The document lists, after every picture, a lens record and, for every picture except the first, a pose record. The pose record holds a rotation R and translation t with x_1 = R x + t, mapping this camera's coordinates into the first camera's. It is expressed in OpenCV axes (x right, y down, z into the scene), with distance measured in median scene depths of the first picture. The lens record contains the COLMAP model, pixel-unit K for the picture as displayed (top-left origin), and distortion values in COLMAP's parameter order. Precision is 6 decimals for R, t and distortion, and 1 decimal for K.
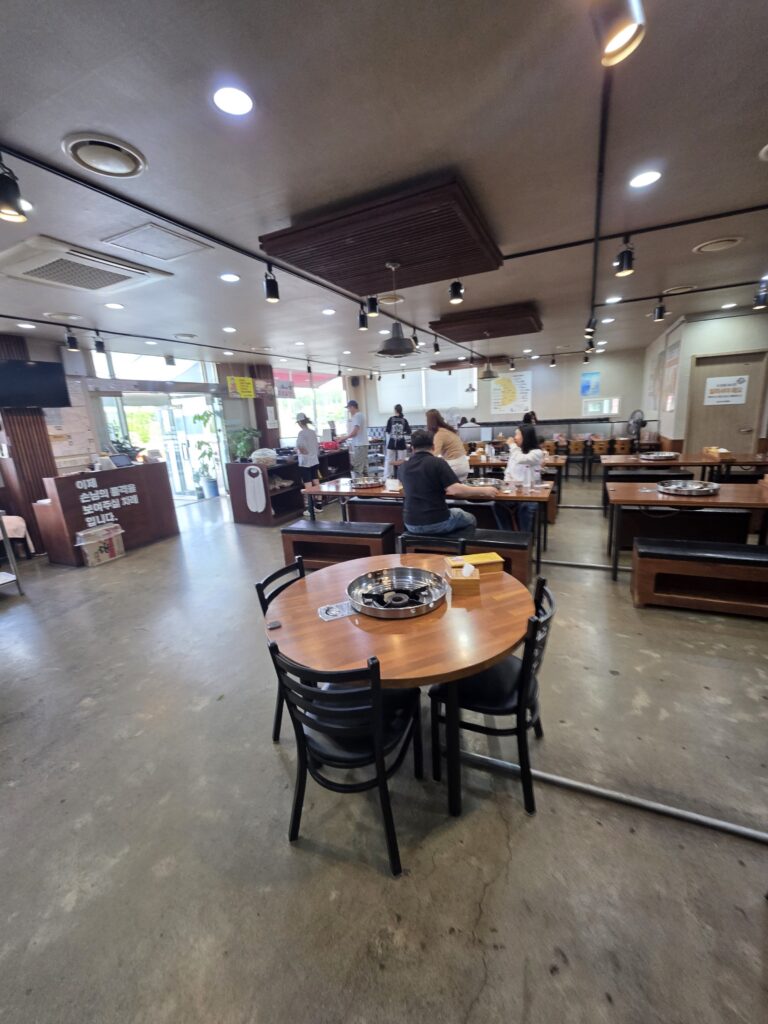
lens RADIAL K [[413.2, 0, 384.0], [0, 413.2, 512.0], [0, 0, 1]] dist [0.000368, 0.000019]
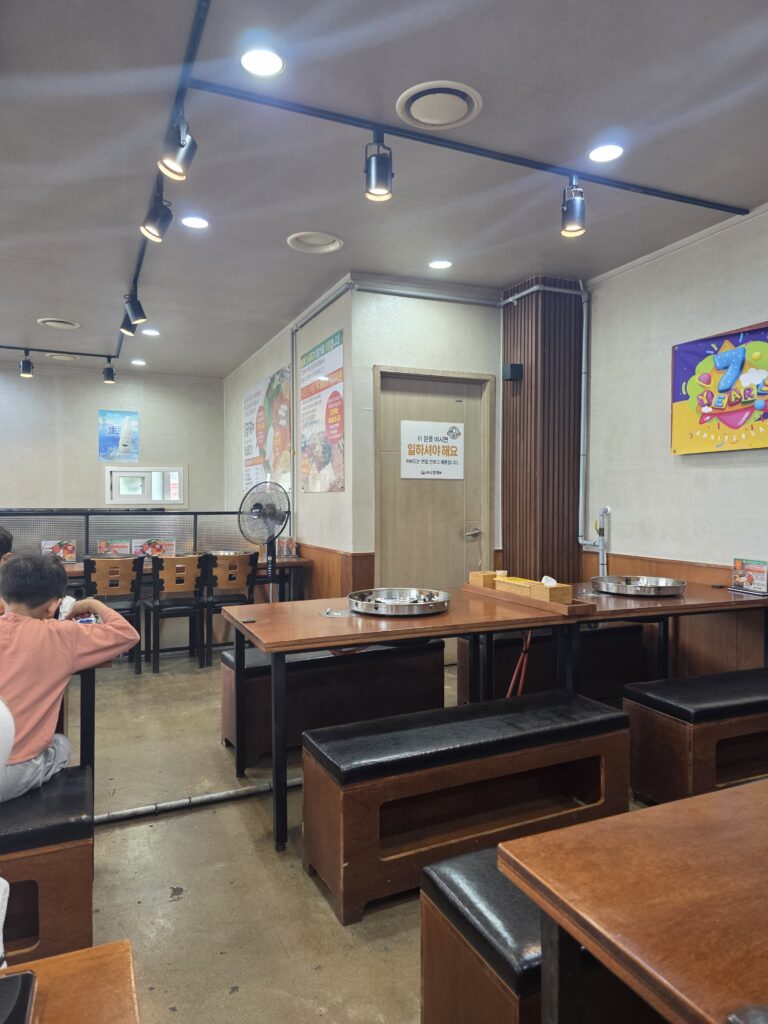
lens RADIAL K [[615.5, 0, 384.0], [0, 615.5, 512.0], [0, 0, 1]] dist [0.051632, -0.000368]
pose [[0.621522, 0.043950, 0.782163, 0.231591], [0.144347, 0.974905, -0.169482, -0.106751], [-0.769983, 0.218240, 0.599581, 0.595971]]
